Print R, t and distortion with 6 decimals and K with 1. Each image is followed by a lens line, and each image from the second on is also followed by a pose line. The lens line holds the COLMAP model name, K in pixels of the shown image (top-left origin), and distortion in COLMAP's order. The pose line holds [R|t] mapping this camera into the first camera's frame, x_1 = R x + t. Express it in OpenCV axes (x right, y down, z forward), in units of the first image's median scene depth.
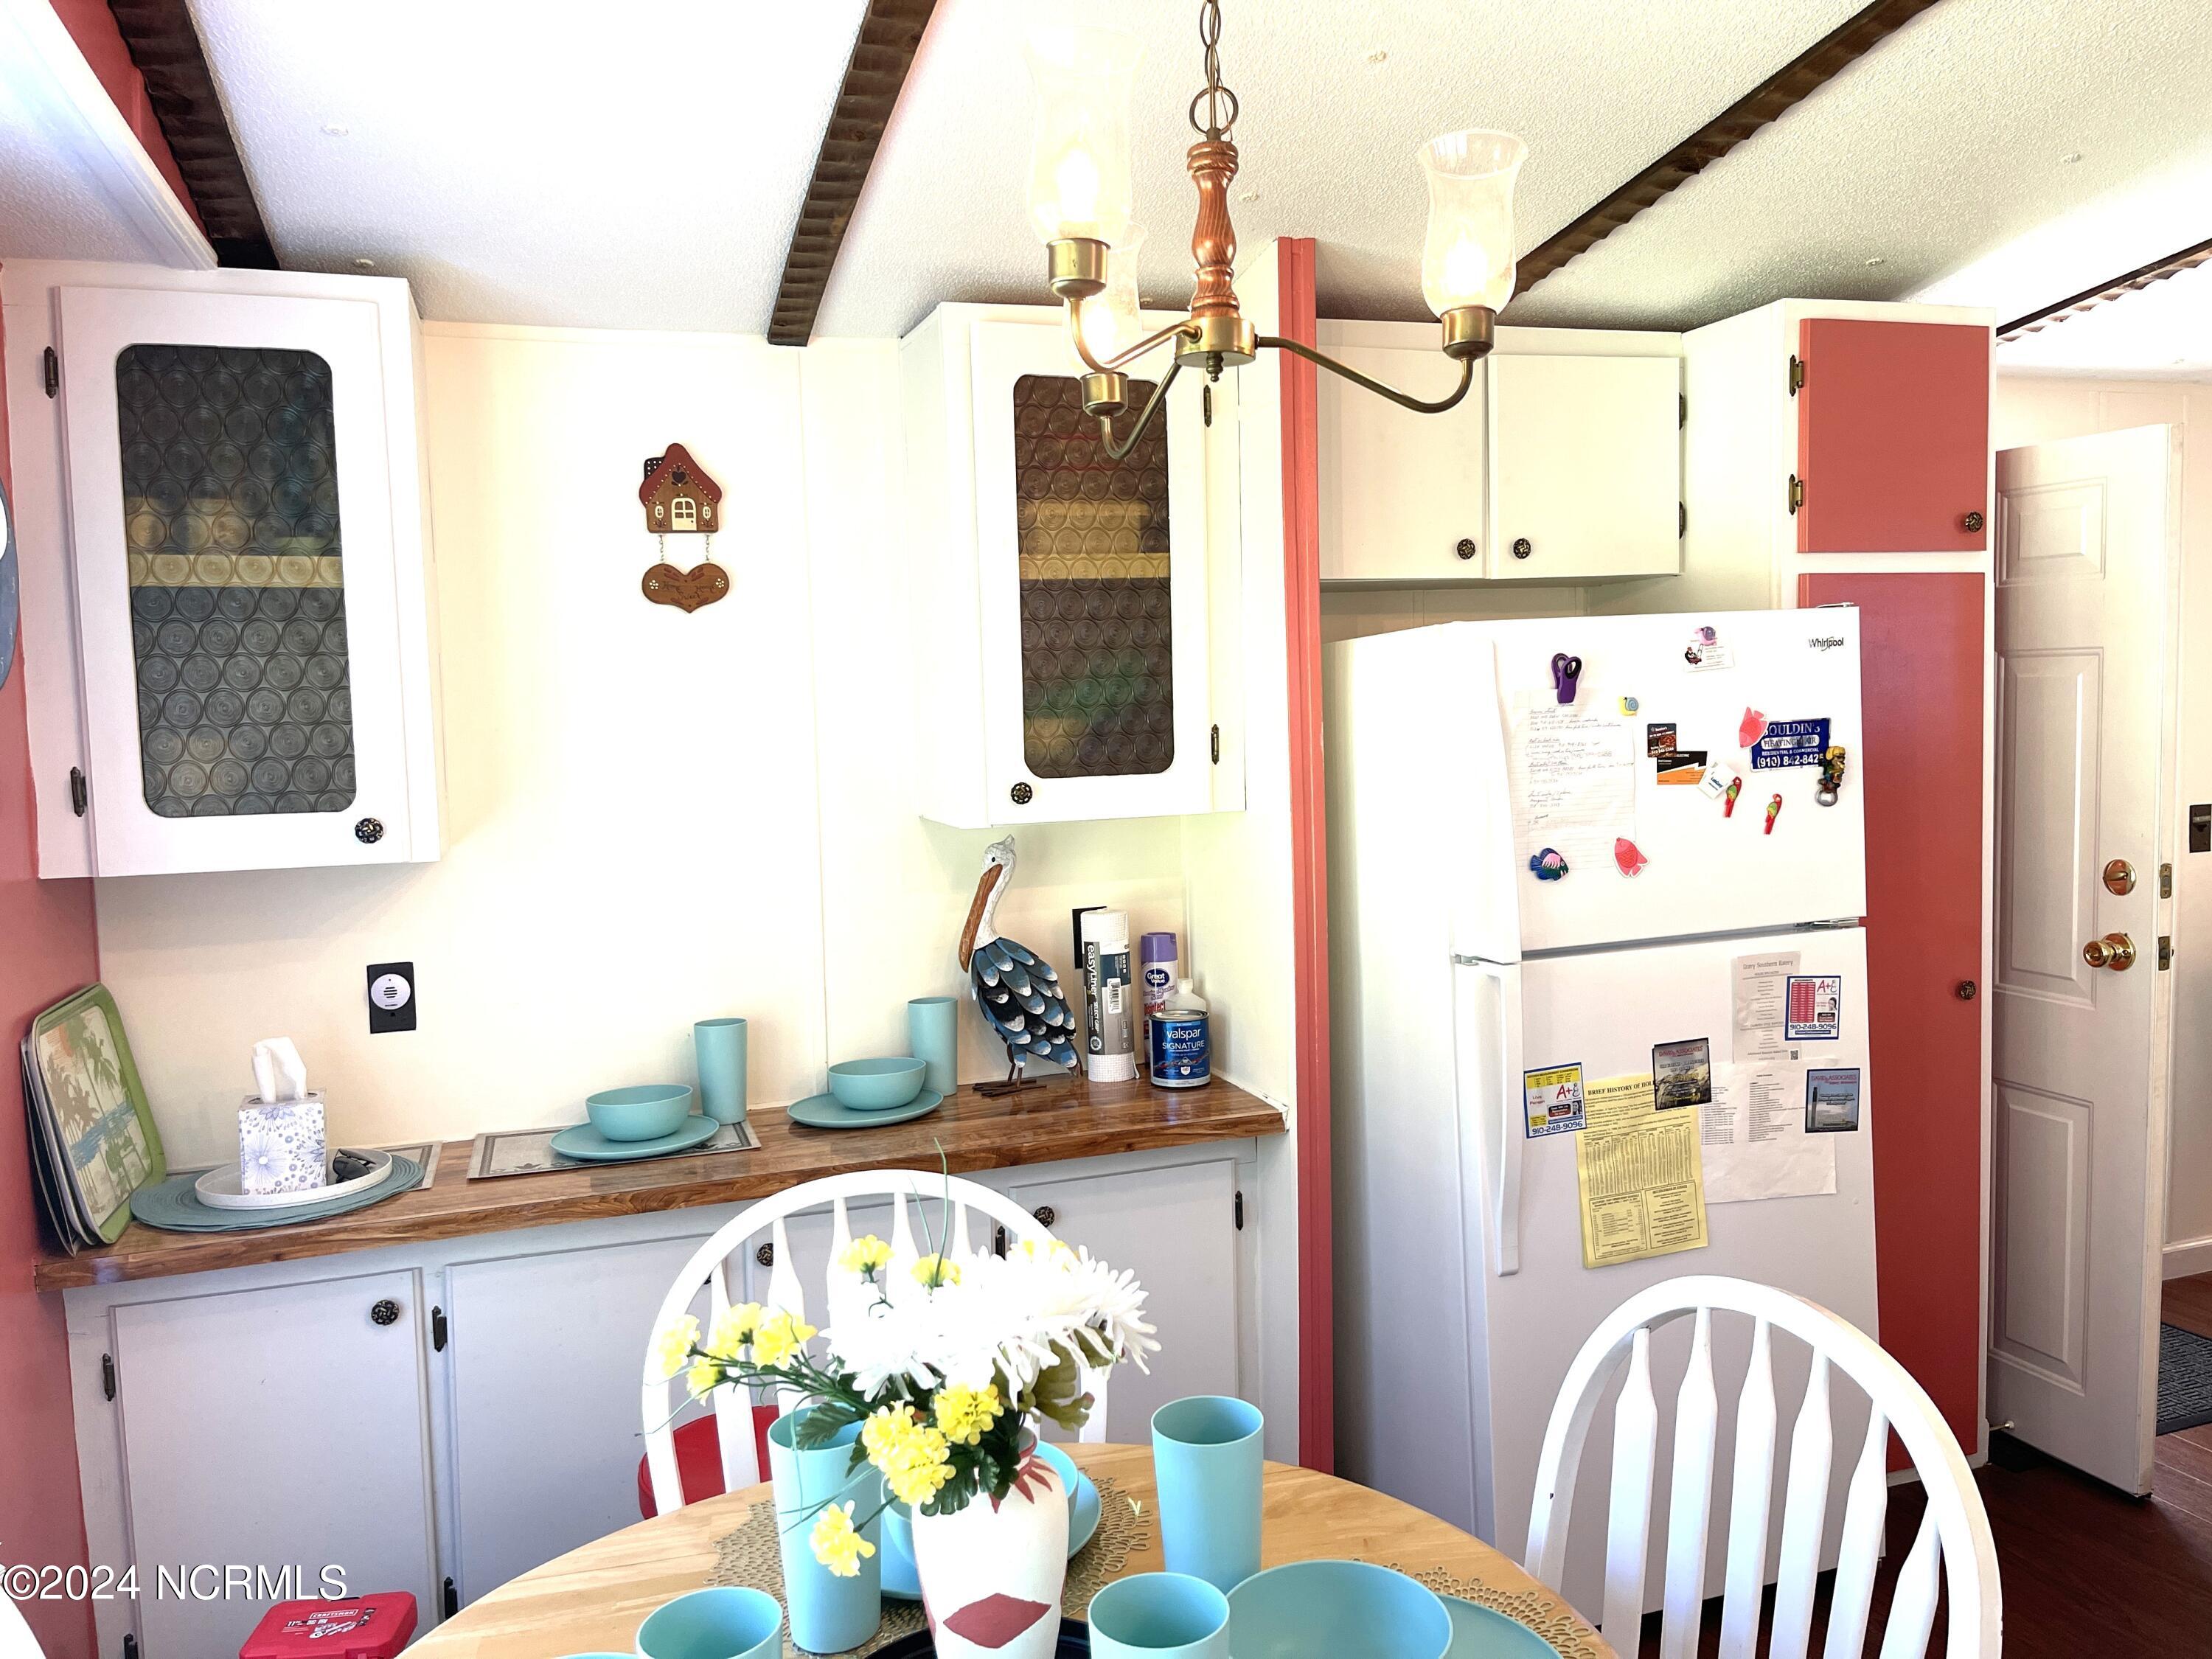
lens RADIAL K [[1670.4, 0, 1109.4], [0, 1670.4, 829.8], [0, 0, 1]] dist [0.065741, -0.093735]
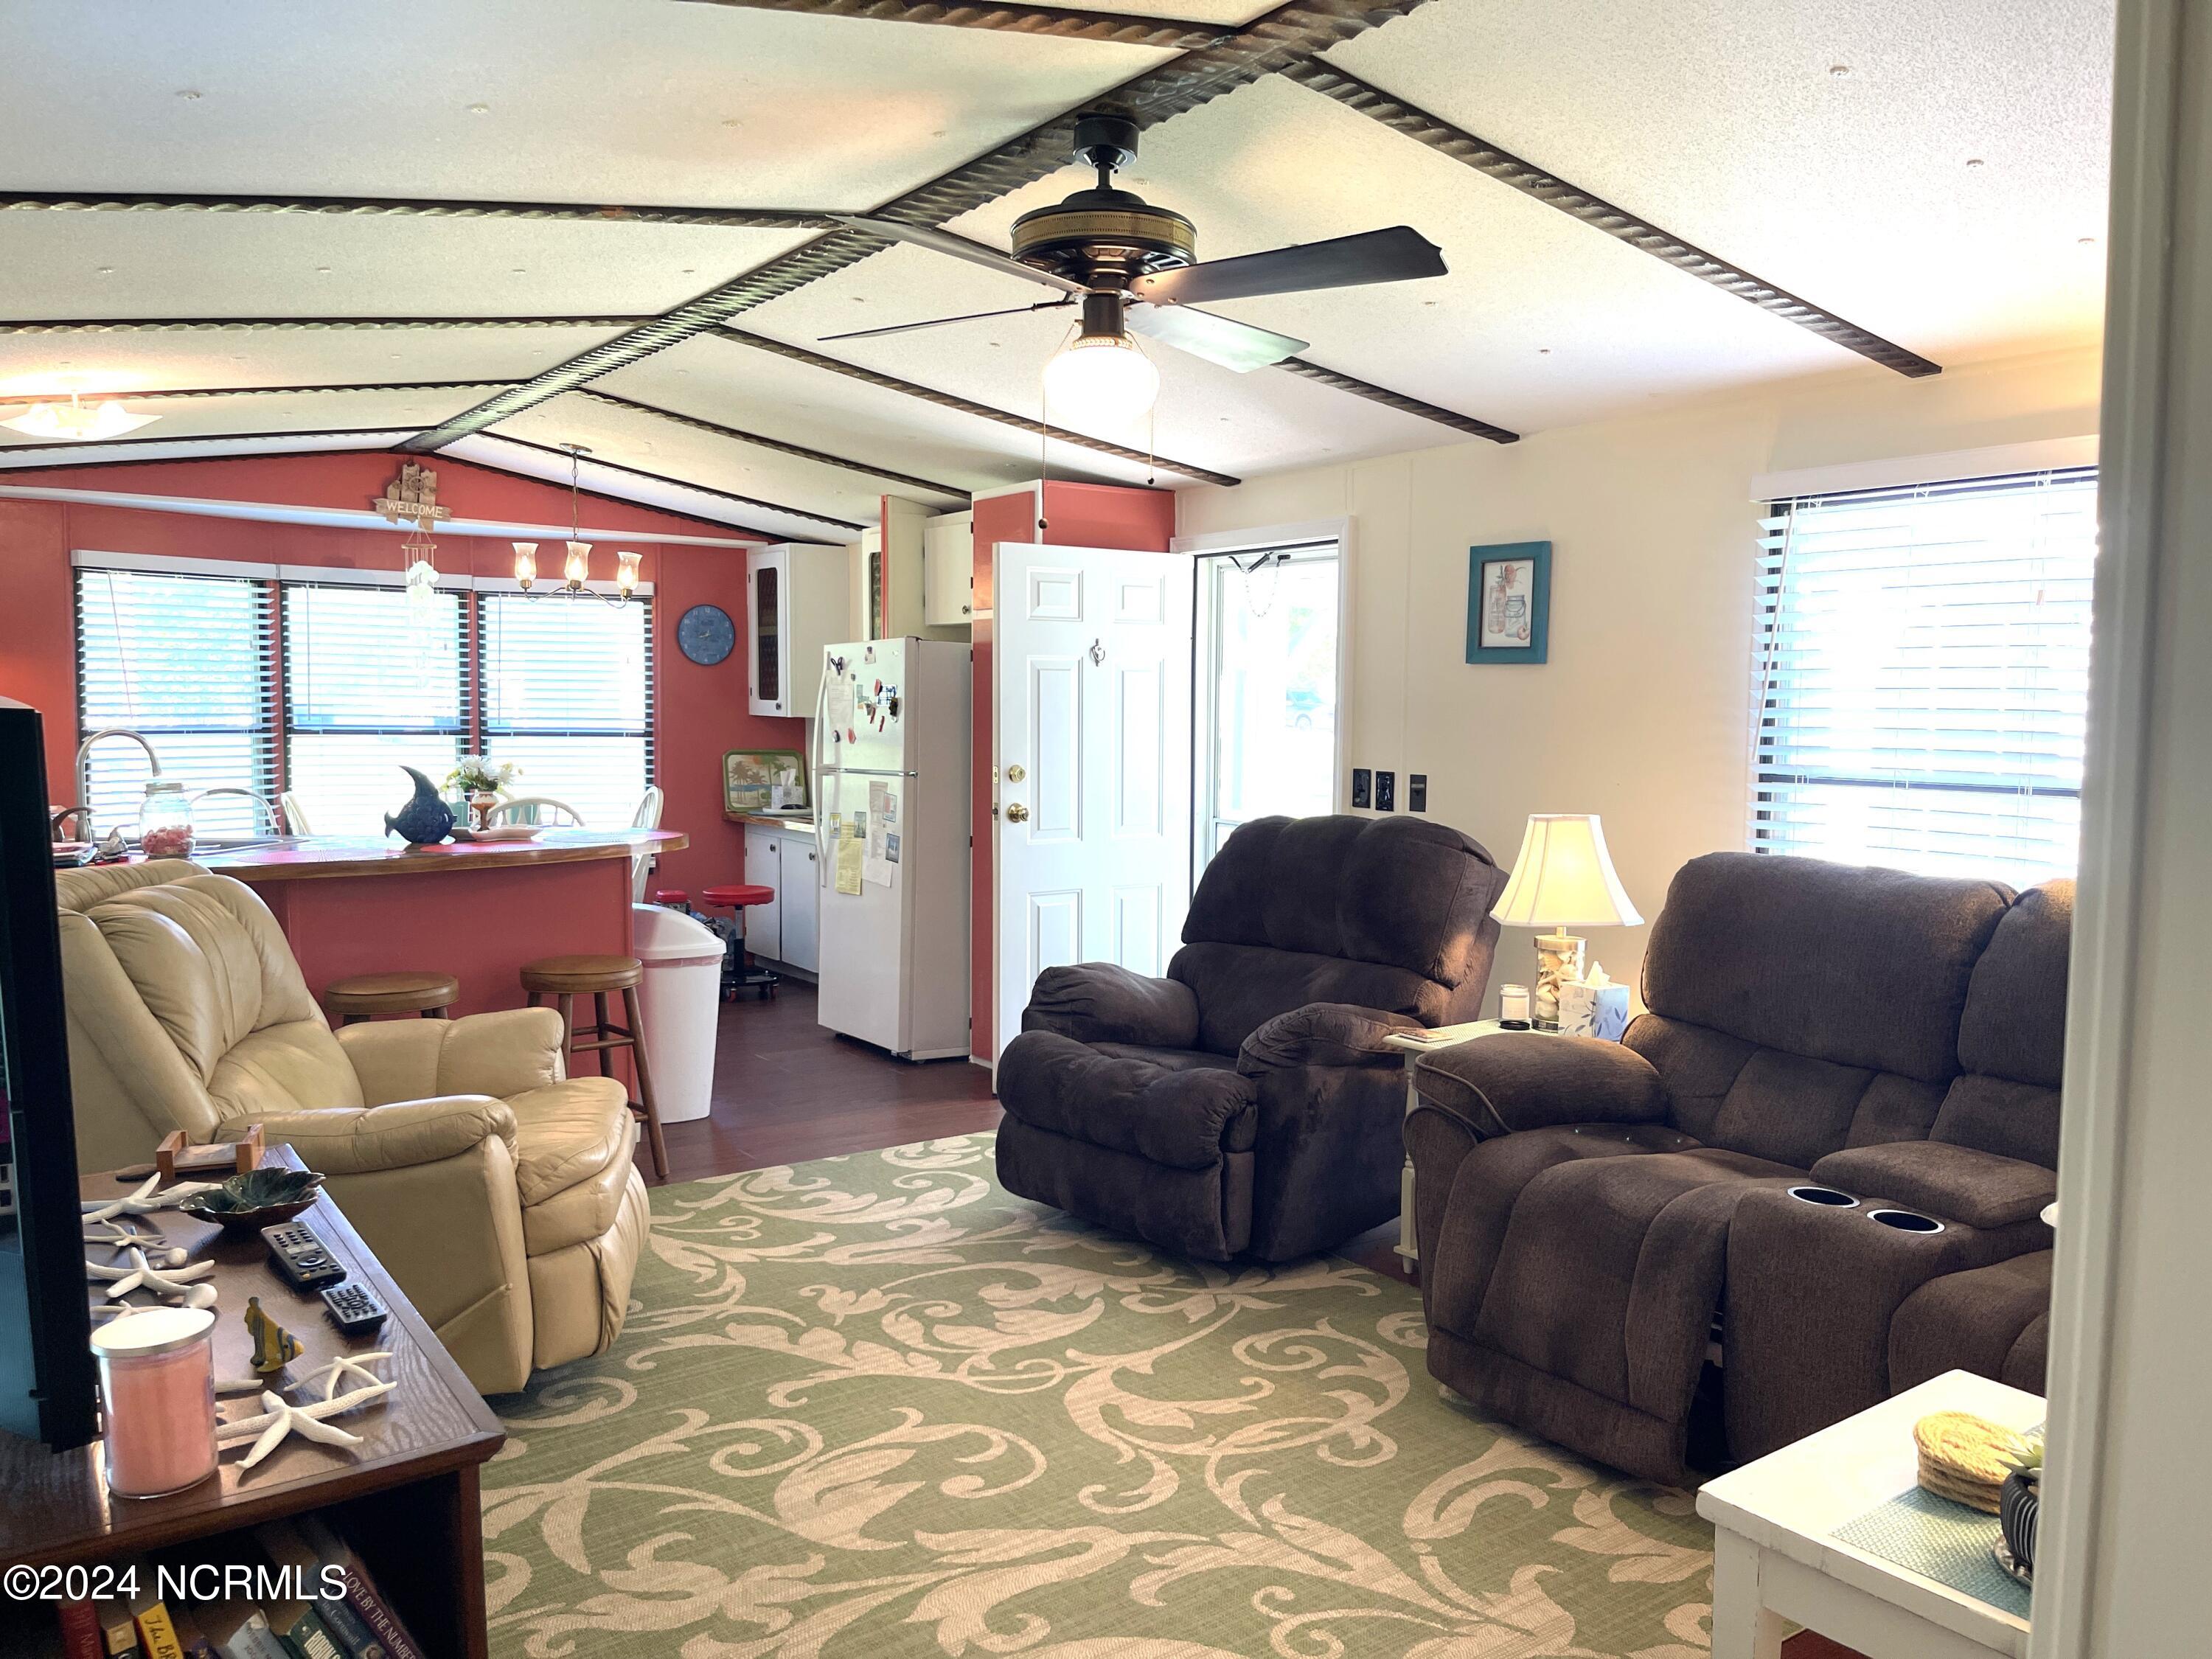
lens RADIAL K [[1670.4, 0, 1104.1], [0, 1670.4, 837.9], [0, 0, 1]] dist [0.065741, -0.093735]
pose [[0.279721, 0.109922, -0.953768, 2.713917], [-0.094964, 0.991720, 0.086446, -0.082297], [0.955373, 0.066392, 0.287844, 0.605063]]
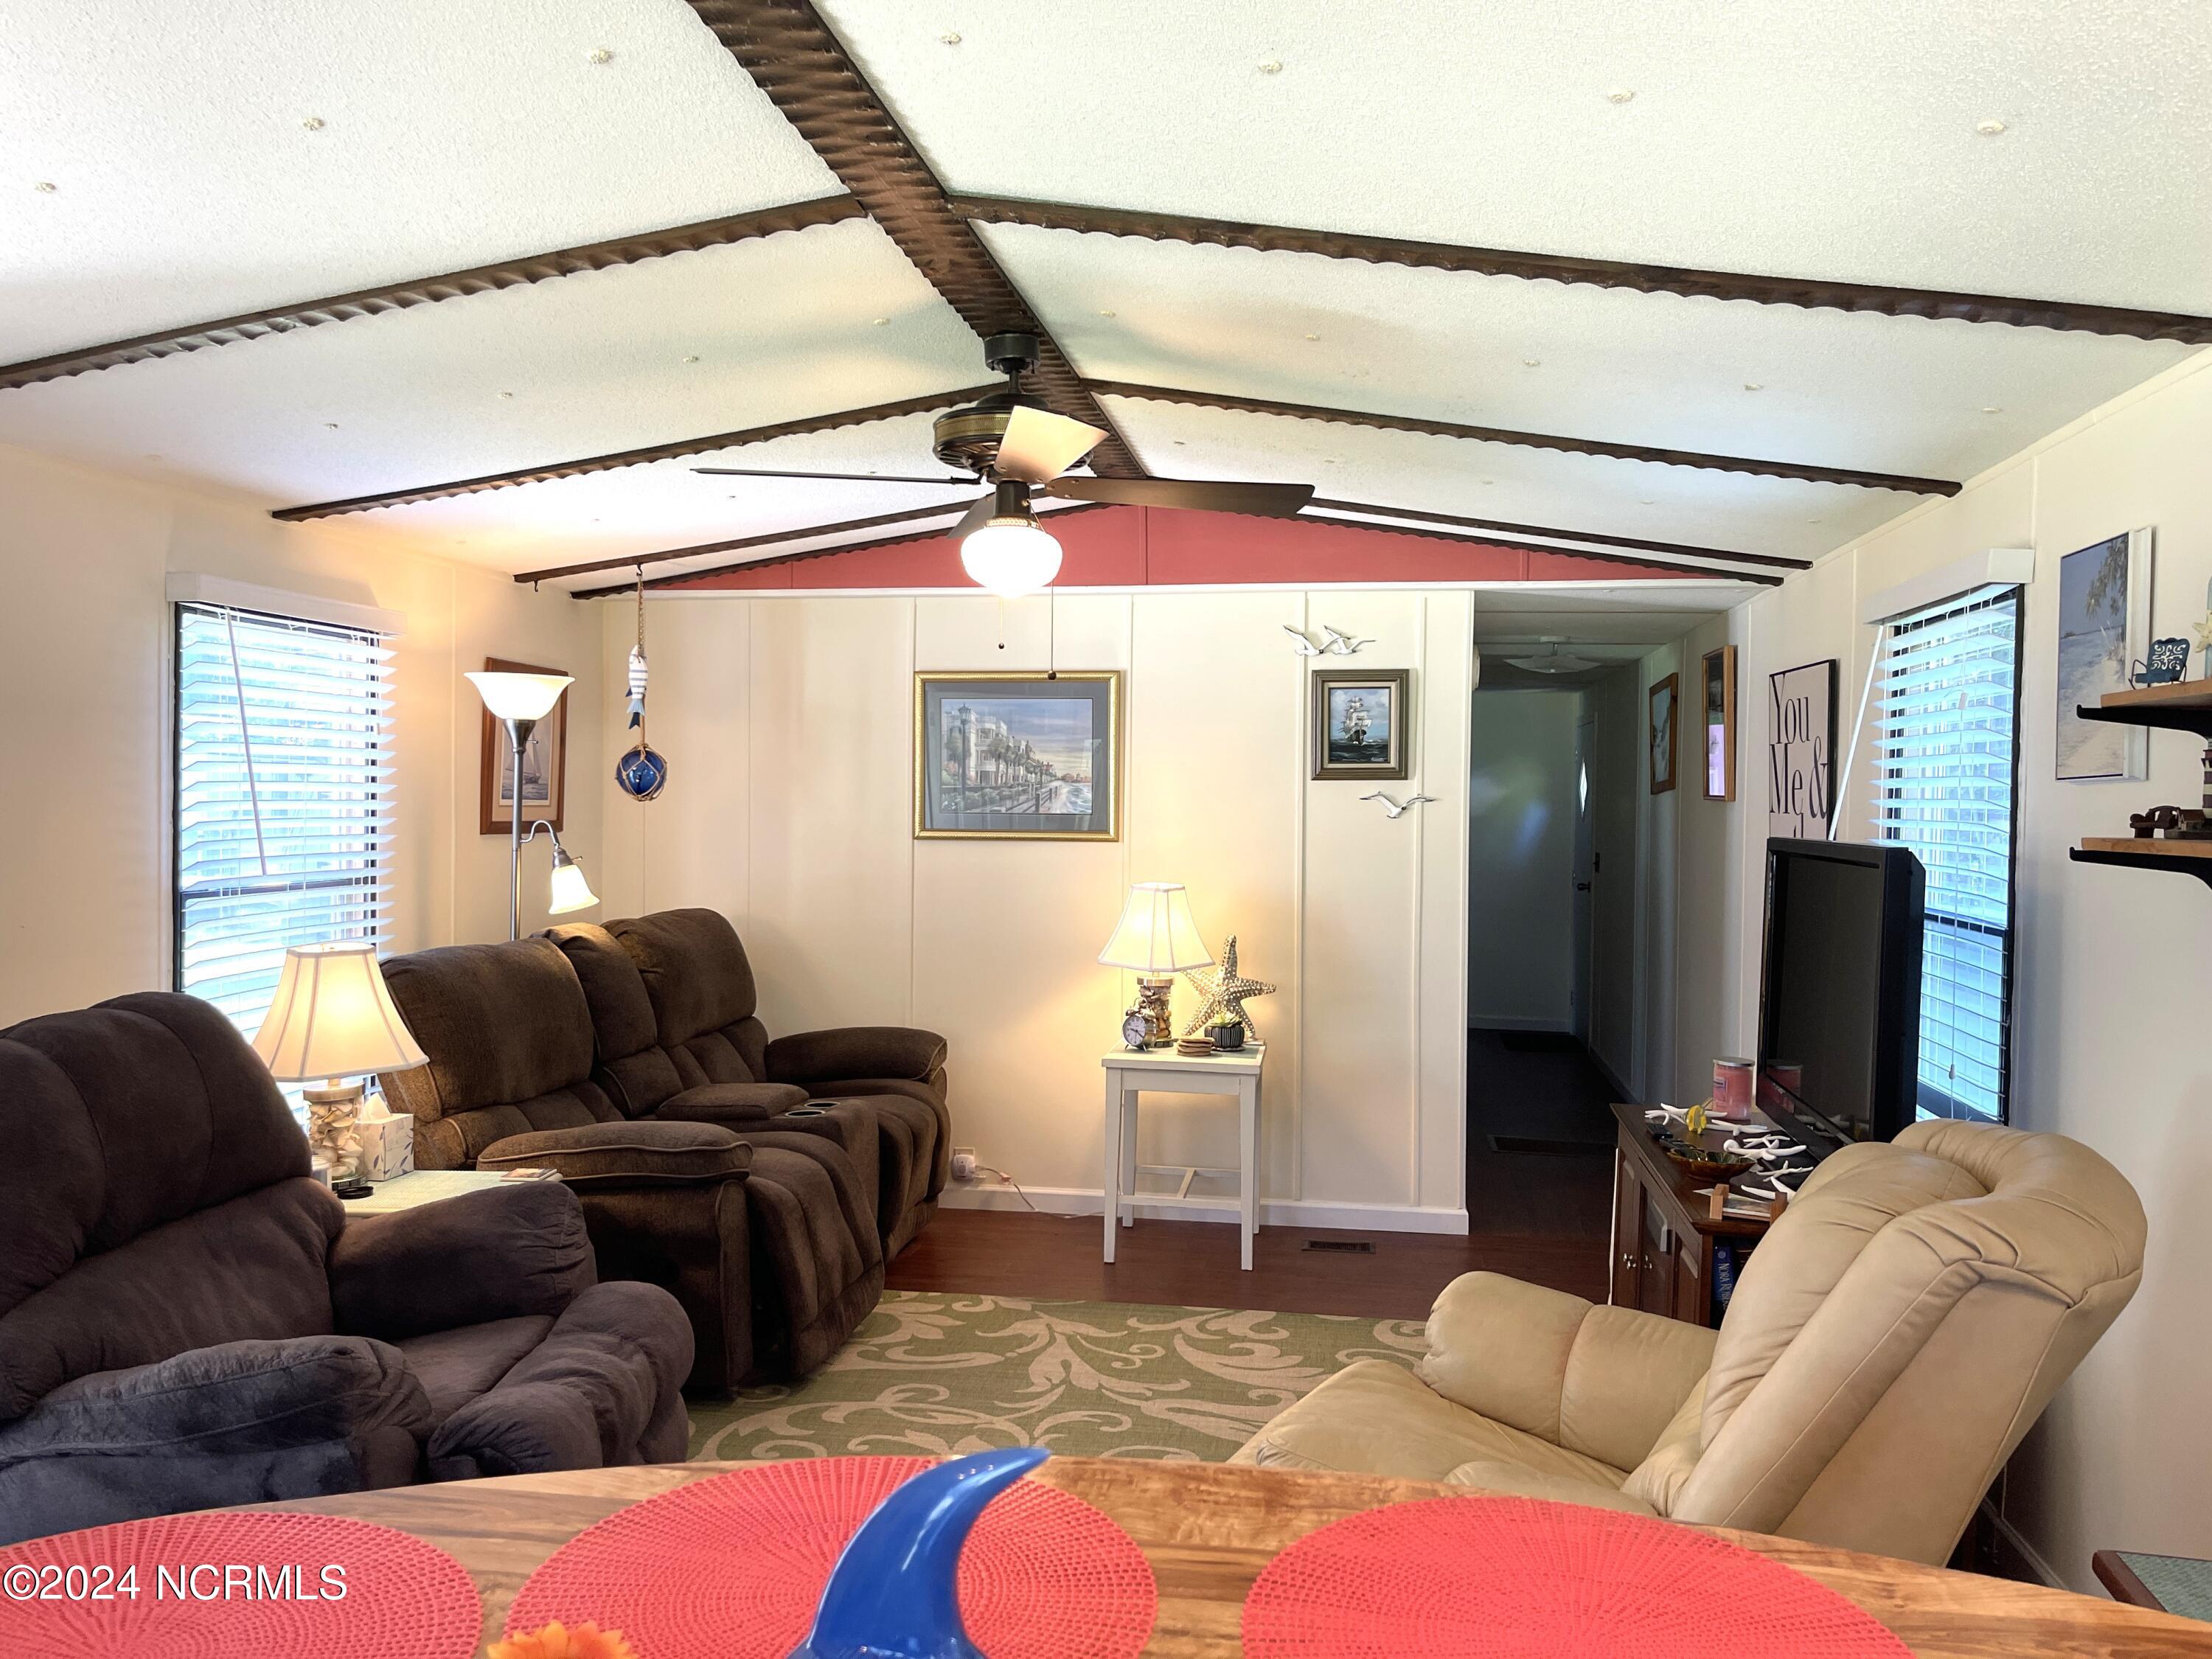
lens RADIAL K [[1670.4, 0, 1097.8], [0, 1670.4, 844.1], [0, 0, 1]] dist [0.065741, -0.093735]
pose [[0.474047, 0.006665, 0.880474, 0.480353], [0.046520, 0.998385, -0.032604, -0.021127], [-0.879270, 0.056416, 0.472971, 0.248541]]
